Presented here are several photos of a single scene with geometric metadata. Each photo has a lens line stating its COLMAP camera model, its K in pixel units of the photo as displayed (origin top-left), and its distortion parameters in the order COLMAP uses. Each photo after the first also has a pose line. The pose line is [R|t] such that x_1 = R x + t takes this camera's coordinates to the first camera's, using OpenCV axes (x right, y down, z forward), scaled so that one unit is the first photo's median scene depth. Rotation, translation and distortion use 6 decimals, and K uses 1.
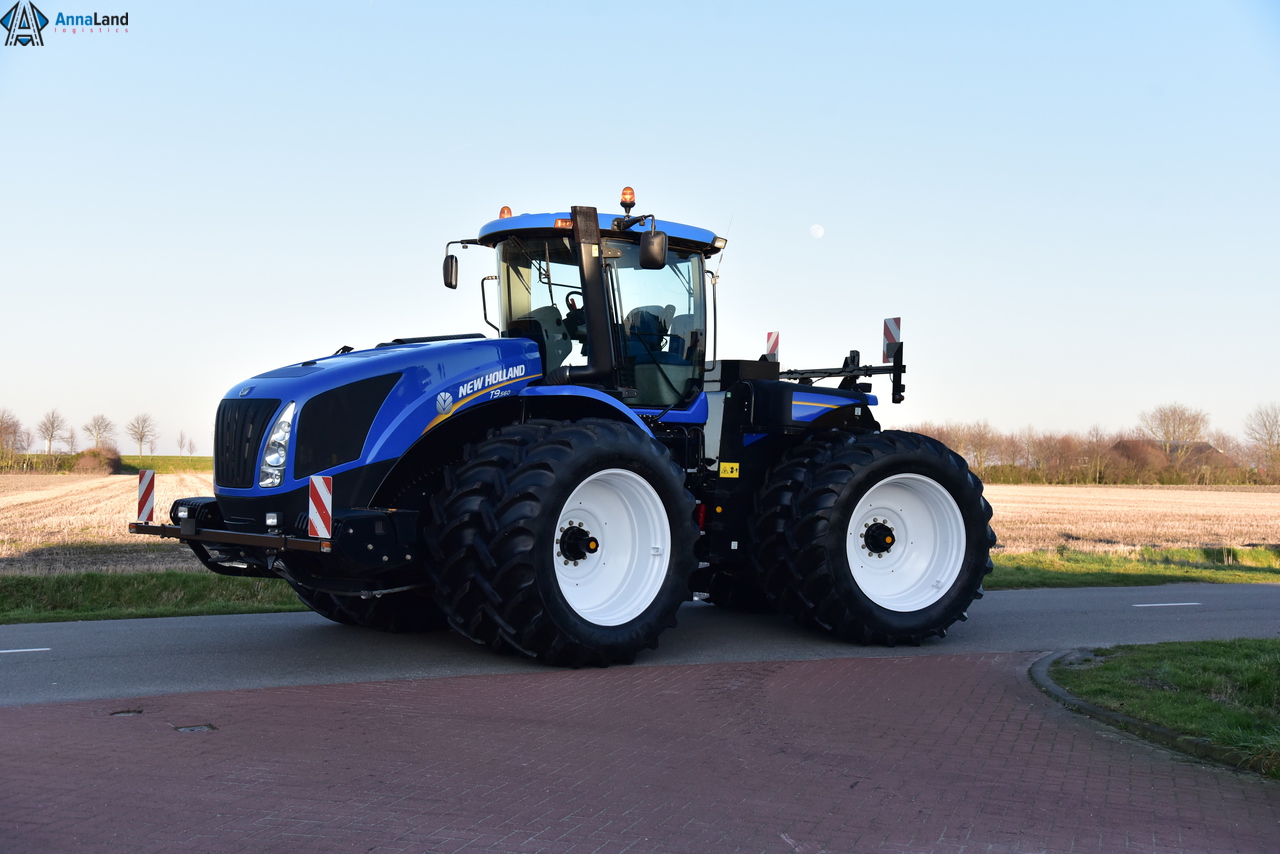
lens RADIAL K [[1476.7, 0, 640.0], [0, 1476.7, 427.0], [0, 0, 1]] dist [0.129123, 0.047324]
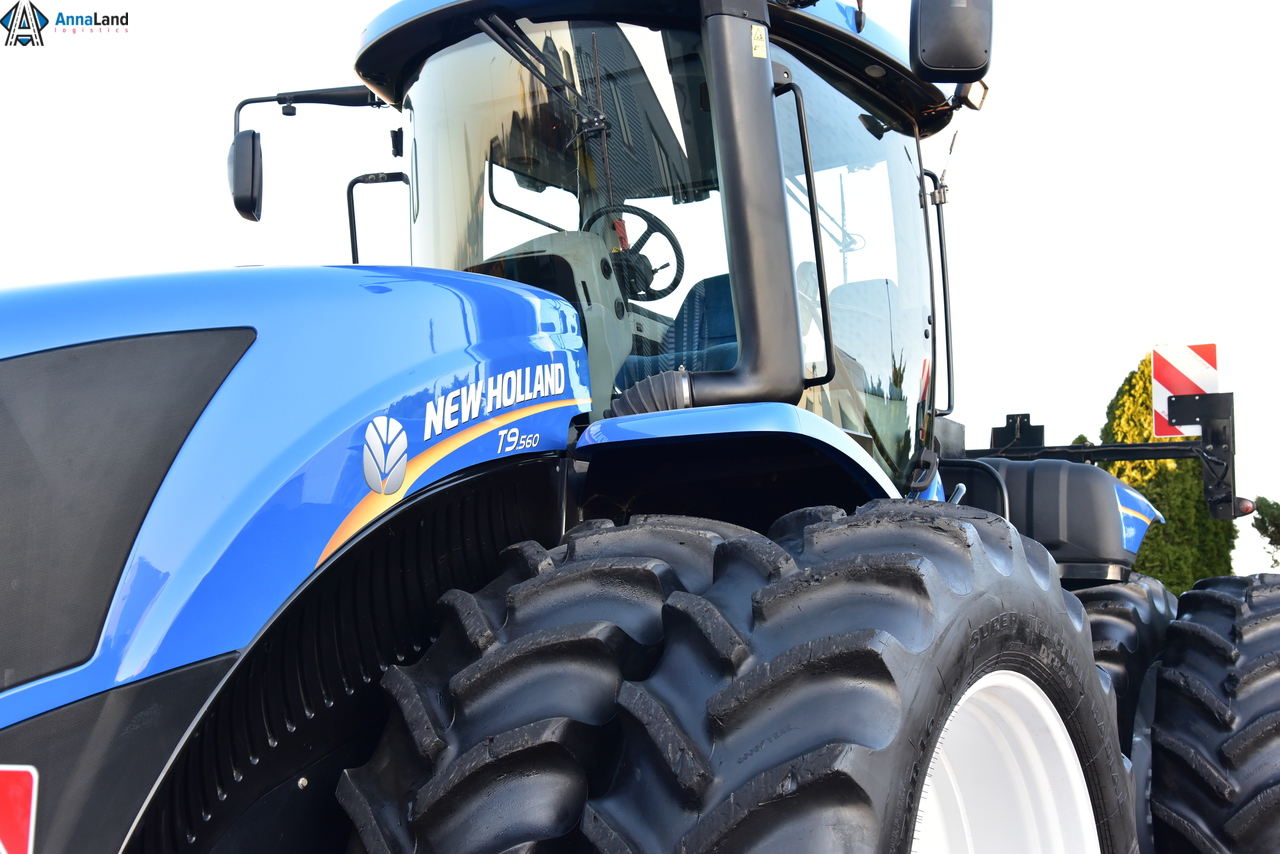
lens RADIAL K [[1625.7, 0, 640.0], [0, 1625.7, 427.0], [0, 0, 1]] dist [0.190620, 0.009039]
pose [[0.969371, 0.005099, 0.245547, -0.156215], [0.024172, 0.992950, -0.116044, 0.015939], [-0.244408, 0.118425, 0.962414, 0.658938]]
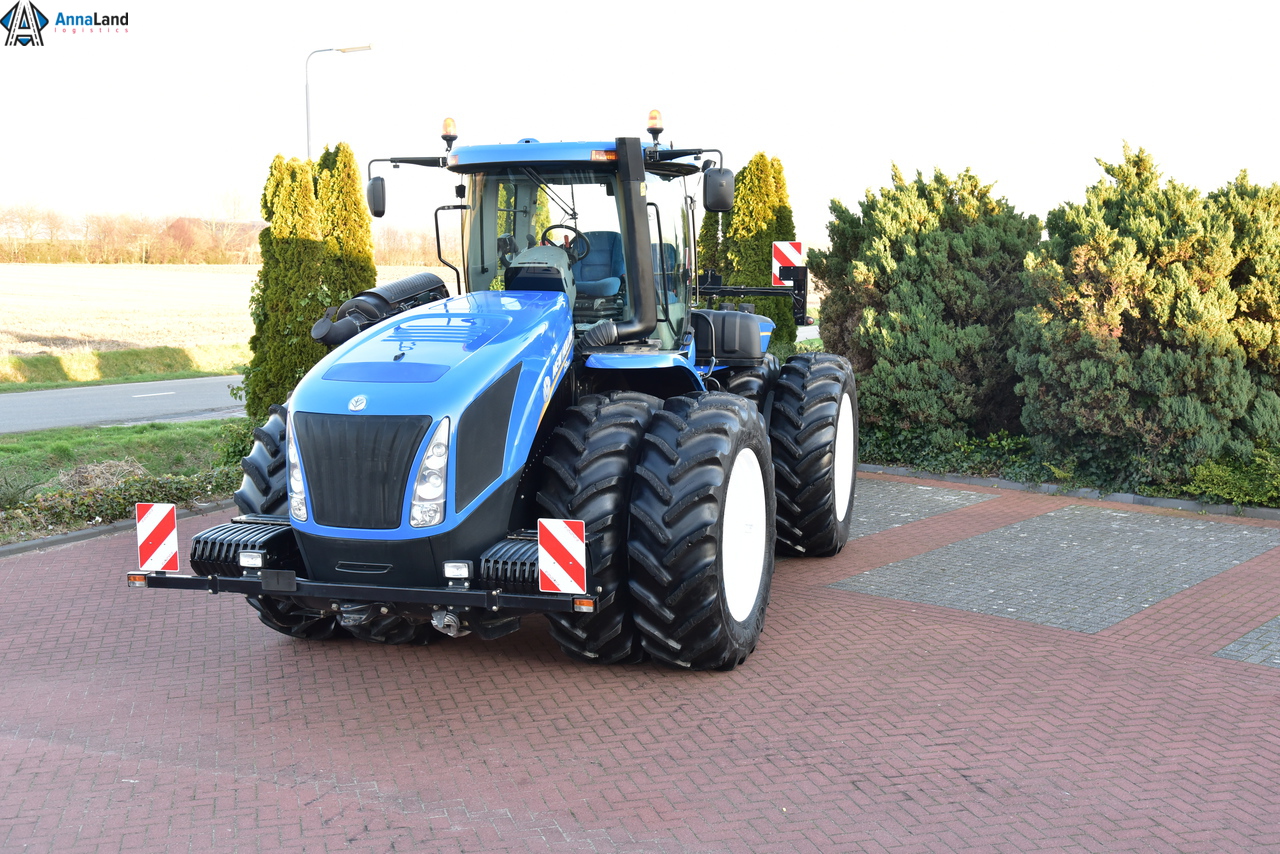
lens RADIAL K [[1476.7, 0, 640.0], [0, 1476.7, 427.0], [0, 0, 1]] dist [0.129123, 0.047324]
pose [[0.877819, -0.100945, 0.468234, -0.463214], [0.031297, 0.987540, 0.154227, -0.118144], [-0.477969, -0.120729, 0.870041, 0.234475]]
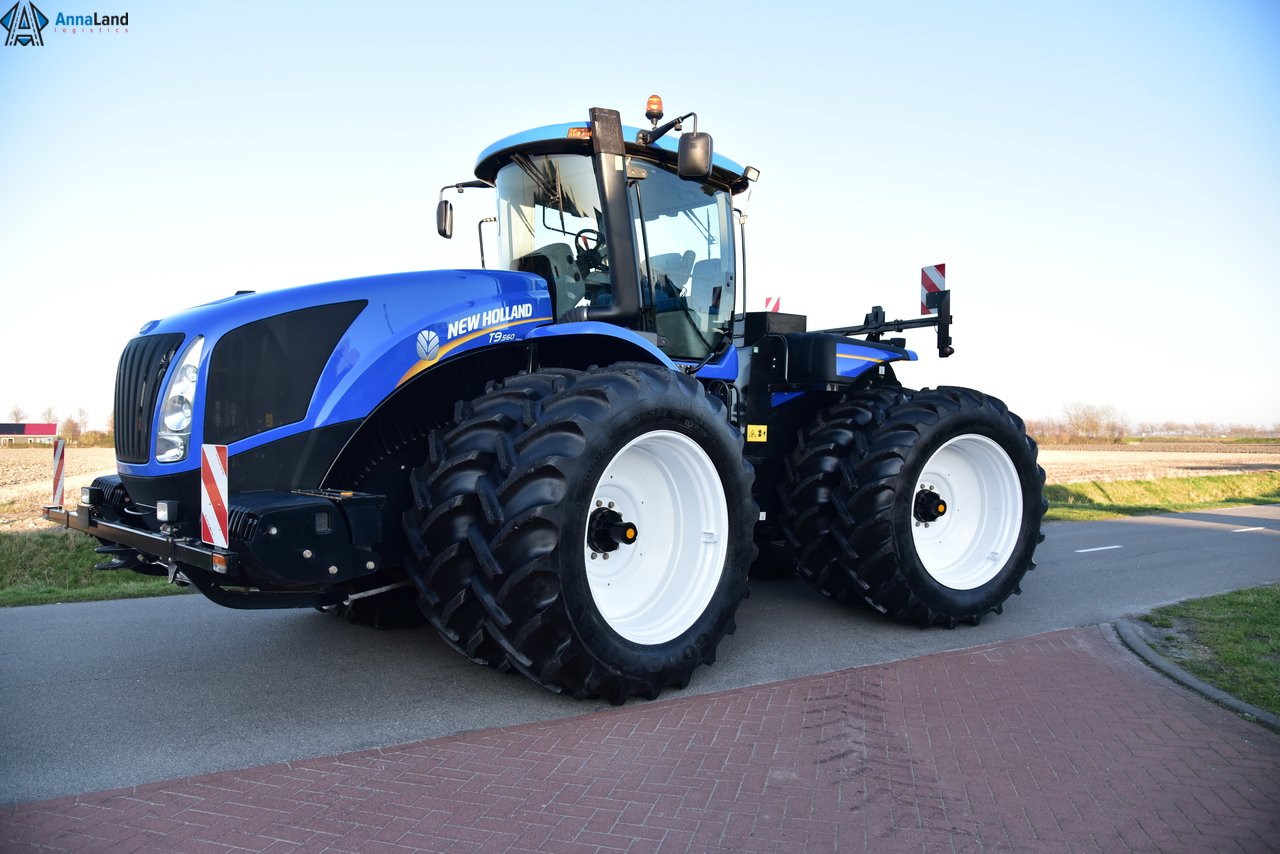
lens RADIAL K [[861.9, 0, 641.3], [0, 861.9, 439.1], [0, 0, 1]] dist [-0.105334, 0.000977]
pose [[0.997241, -0.012081, 0.073241, -0.055248], [0.010001, 0.999538, 0.028693, 0.019066], [-0.073554, -0.027882, 0.996901, 0.543254]]
